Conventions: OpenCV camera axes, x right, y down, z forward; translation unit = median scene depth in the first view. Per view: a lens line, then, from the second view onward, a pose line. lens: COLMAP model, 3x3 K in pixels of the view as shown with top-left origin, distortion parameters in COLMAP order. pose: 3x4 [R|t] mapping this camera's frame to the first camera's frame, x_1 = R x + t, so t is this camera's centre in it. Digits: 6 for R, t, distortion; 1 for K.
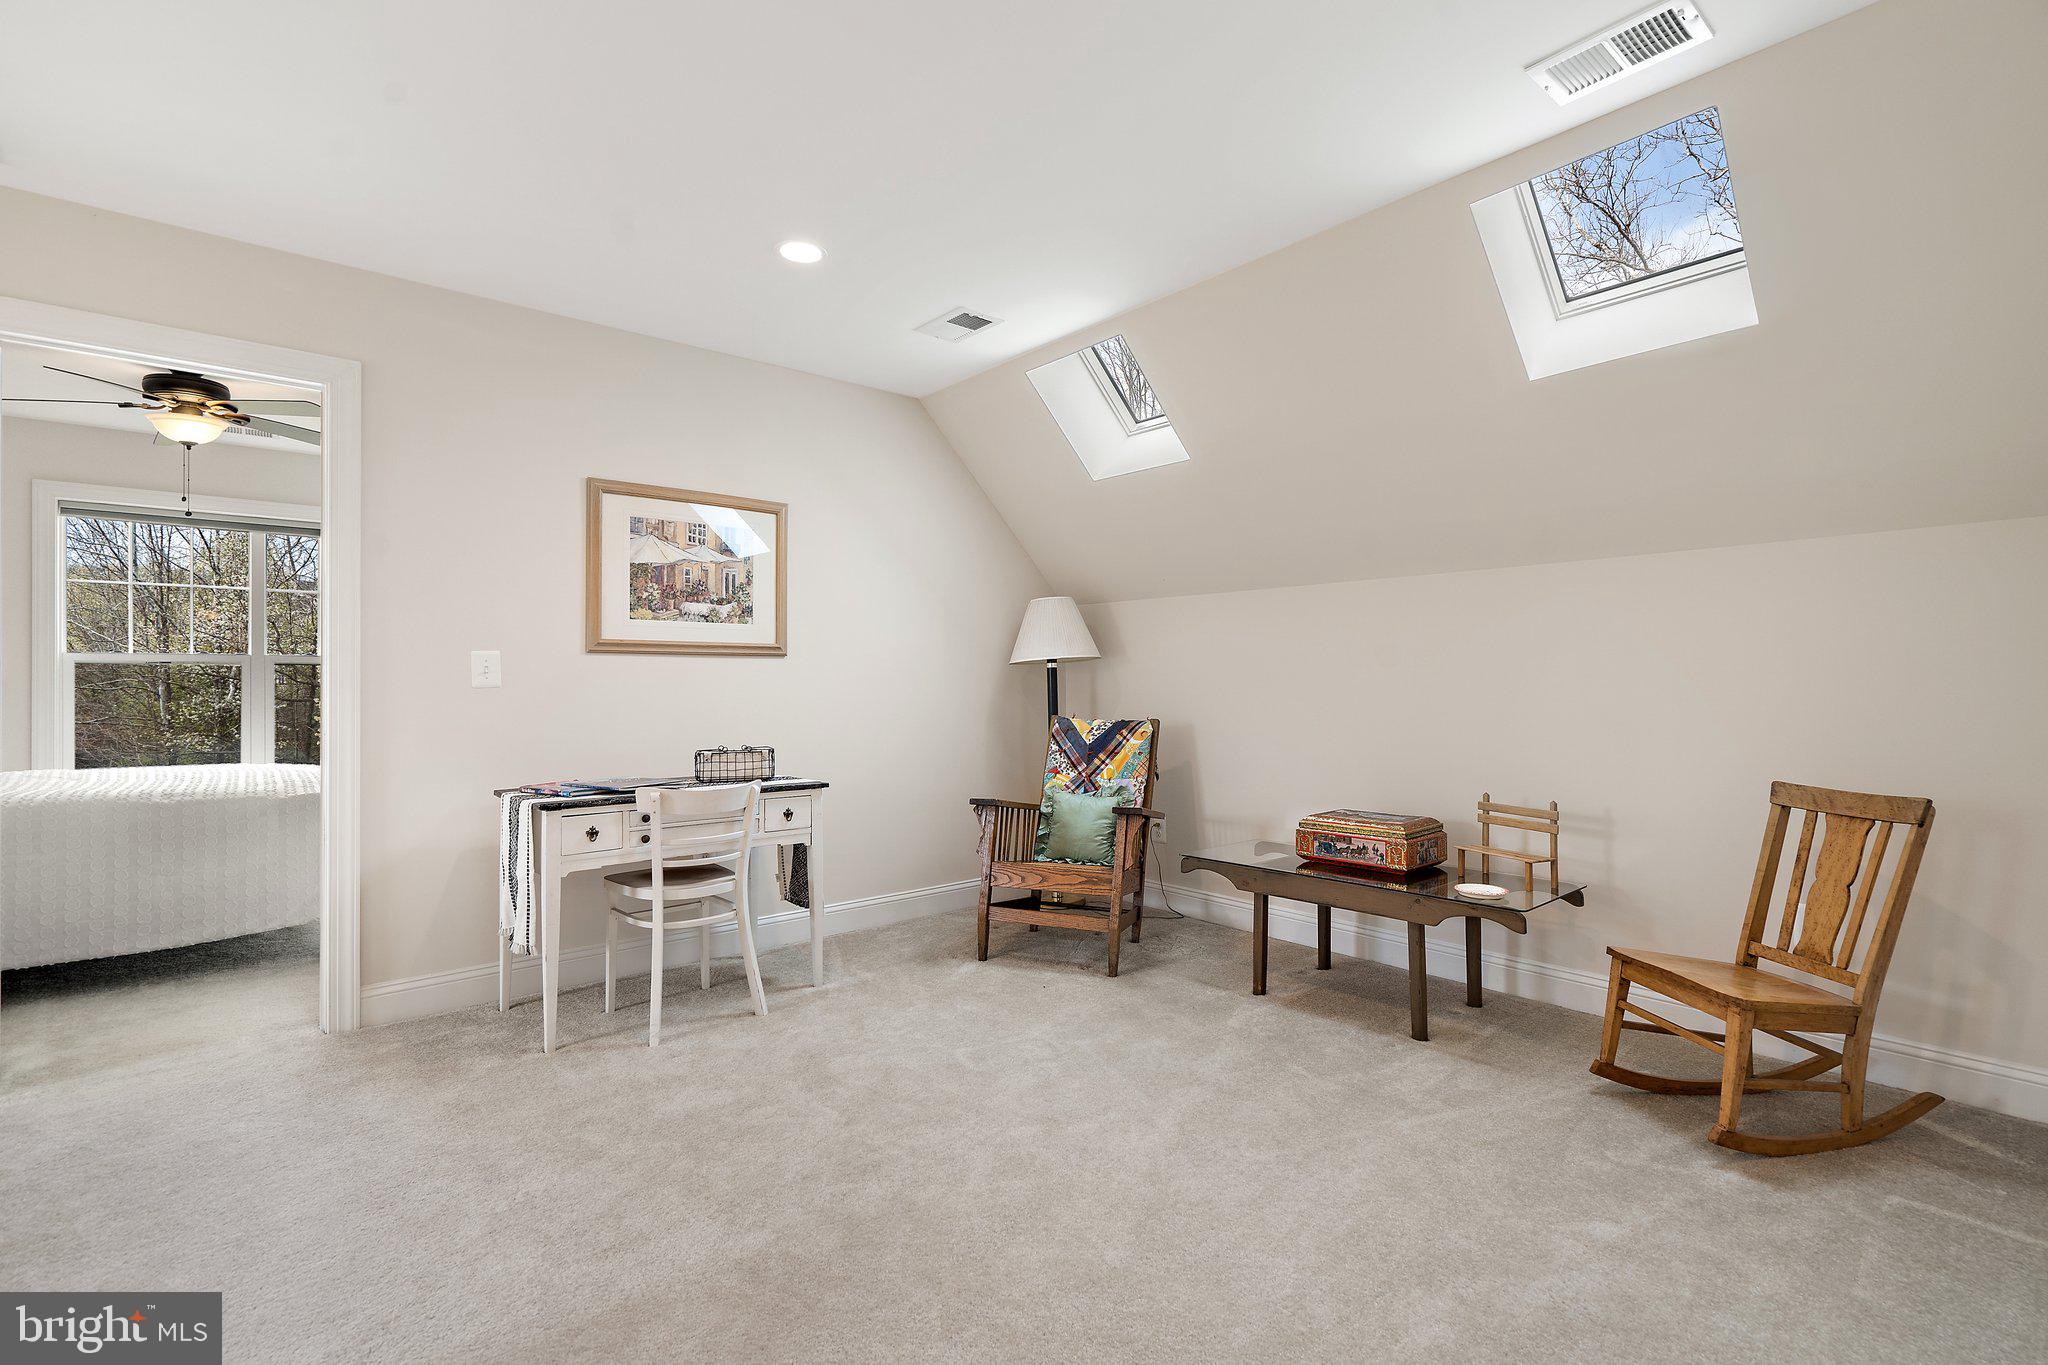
lens RADIAL K [[934.7, 0, 1021.3], [0, 934.7, 669.1], [0, 0, 1]] dist [-0.002257, 0.000250]
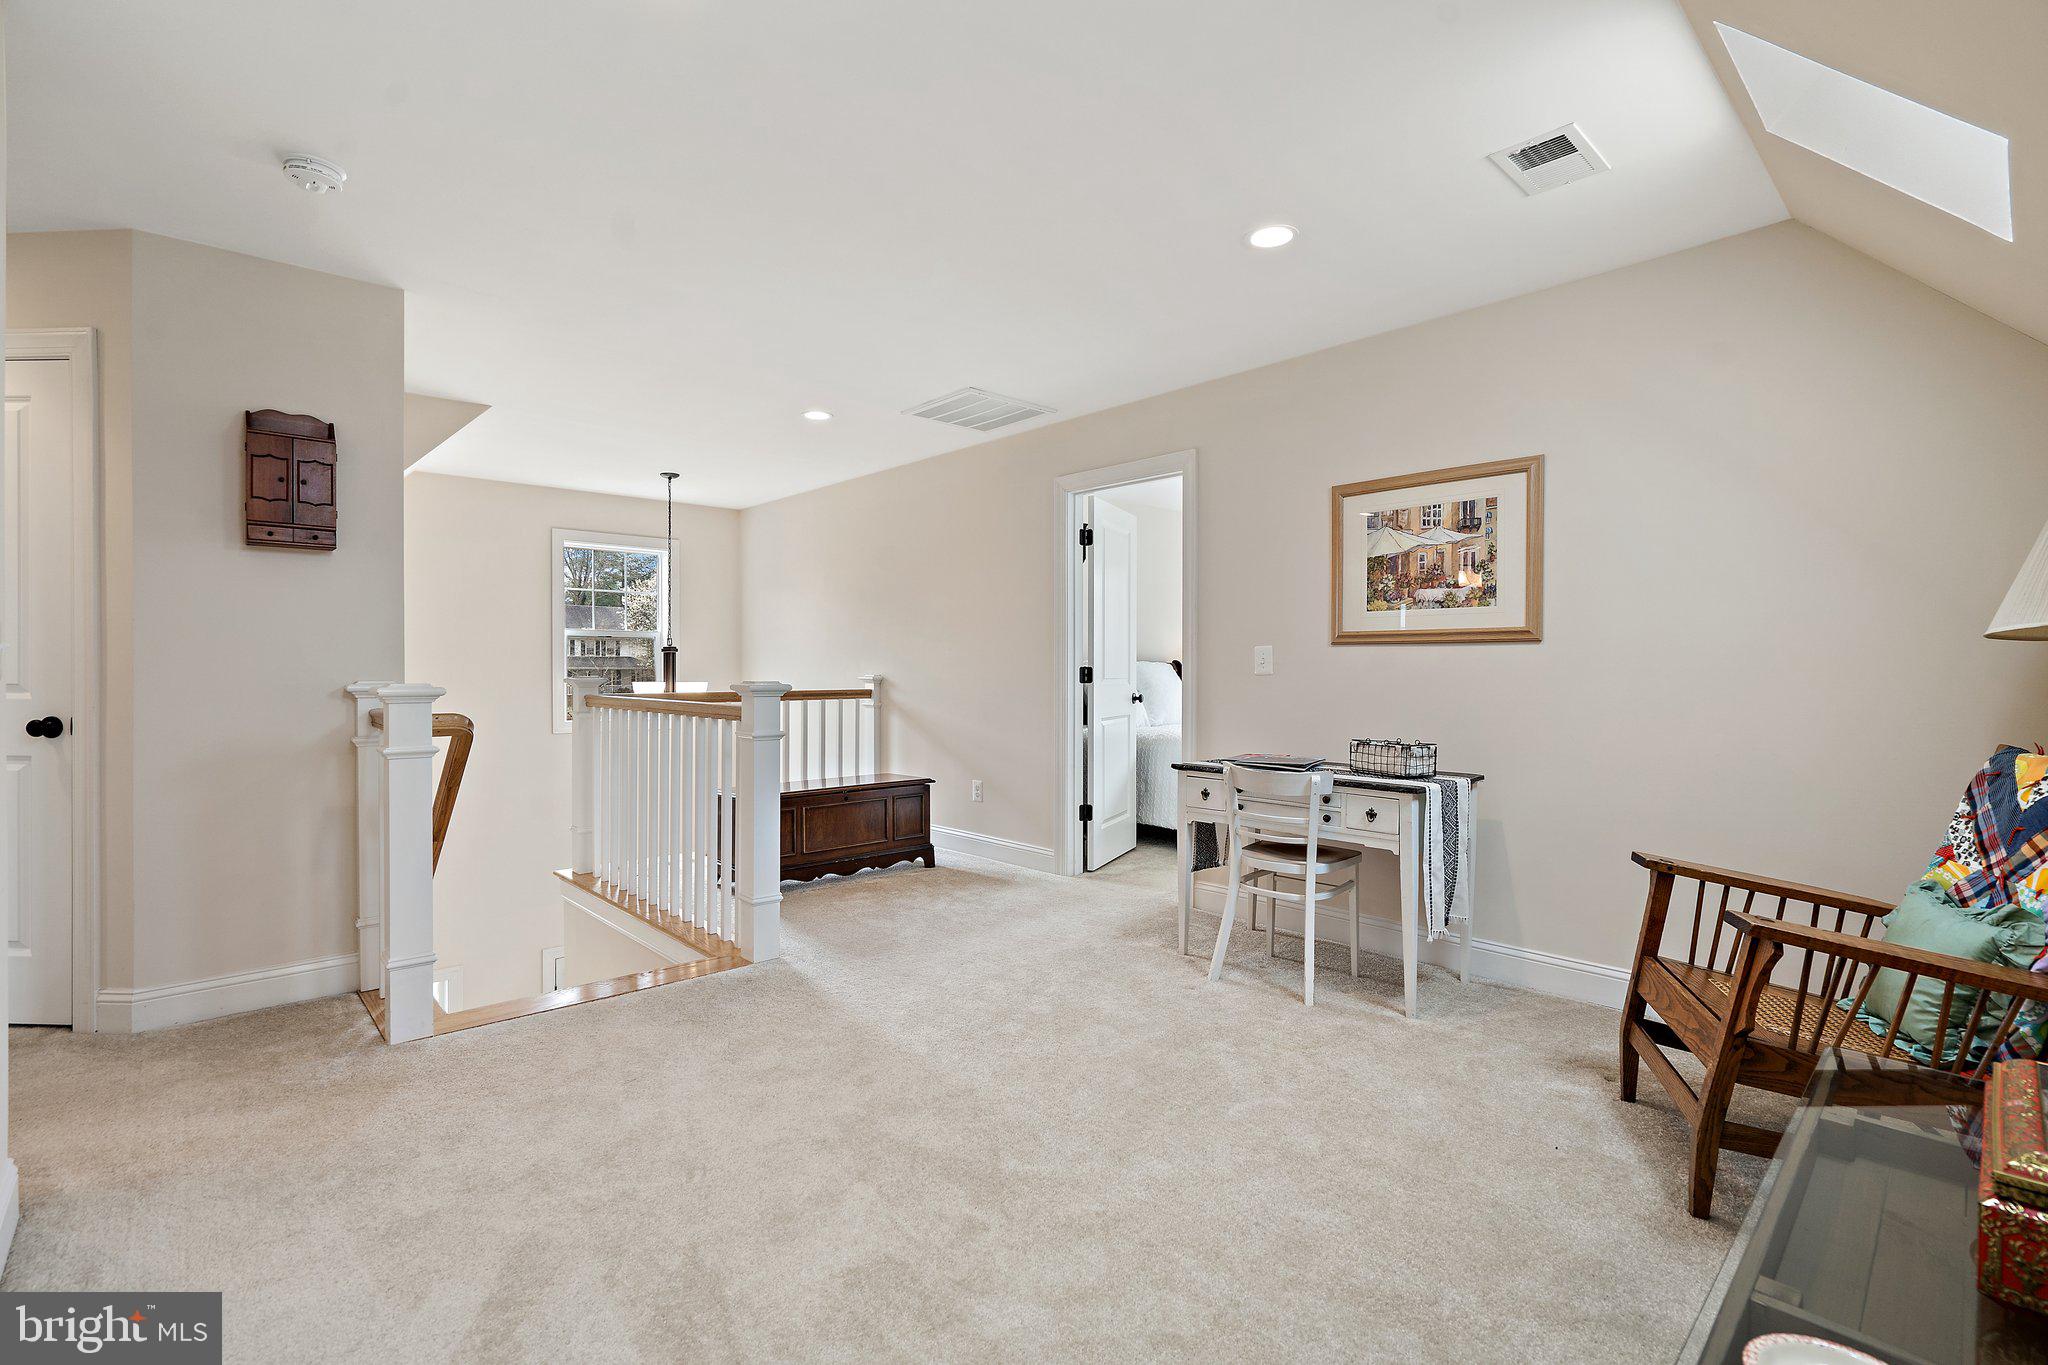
lens RADIAL K [[934.7, 0, 1021.3], [0, 934.7, 669.1], [0, 0, 1]] dist [-0.002257, 0.000250]
pose [[0.037890, 0.003681, -0.999275, 0.602051], [0.010516, 0.999936, 0.004082, 0.002797], [0.999227, -0.010663, 0.037849, 0.558969]]
